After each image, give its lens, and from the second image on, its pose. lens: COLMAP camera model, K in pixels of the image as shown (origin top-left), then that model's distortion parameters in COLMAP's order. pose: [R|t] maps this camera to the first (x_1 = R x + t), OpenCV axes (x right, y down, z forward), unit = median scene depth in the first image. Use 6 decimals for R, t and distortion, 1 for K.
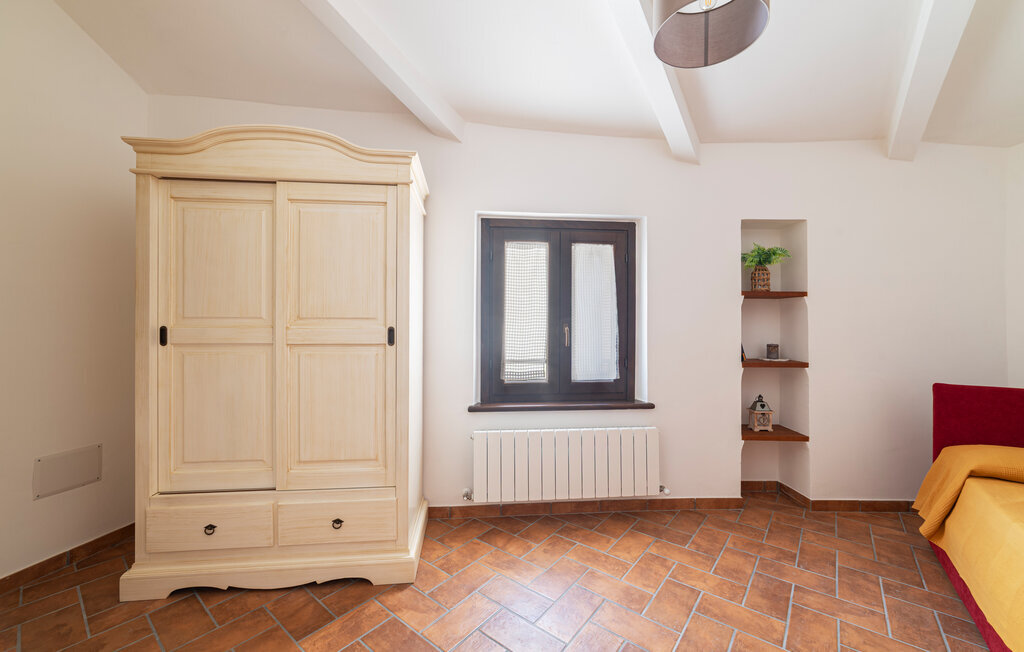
lens RADIAL K [[401.4, 0, 512.0], [0, 401.4, 326.0], [0, 0, 1]] dist [-0.000755, 0.000001]
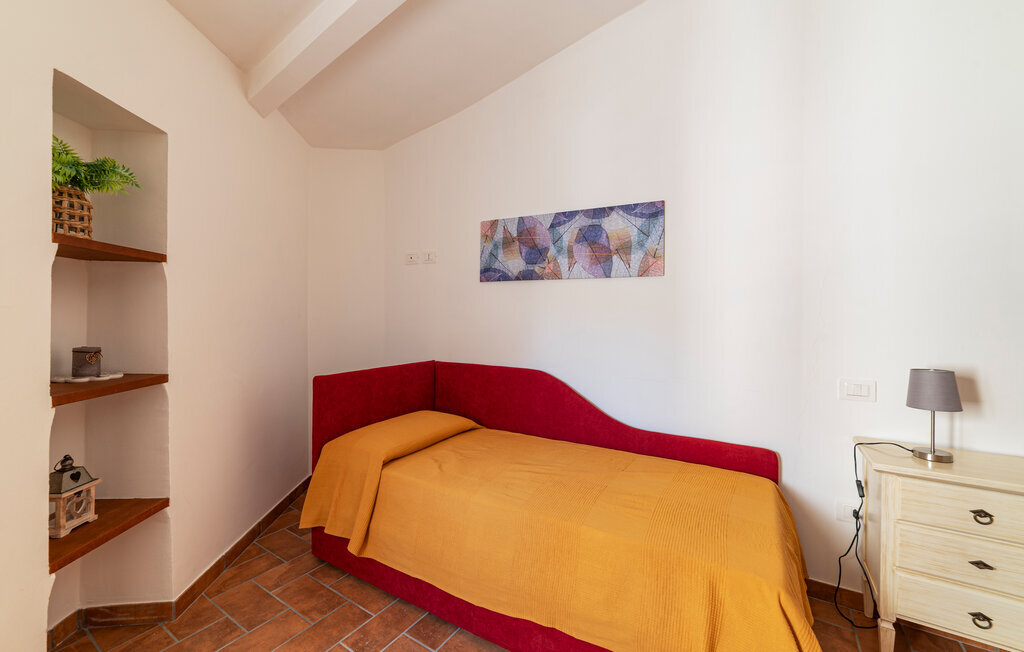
lens RADIAL K [[411.7, 0, 512.2], [0, 411.7, 311.5], [0, 0, 1]] dist [-0.000741, 0.000117]
pose [[-0.103050, 0.003370, 0.994670, 0.076453], [0.000874, 0.999994, -0.003298, 0.001030], [-0.994676, 0.000530, -0.103053, 0.548421]]
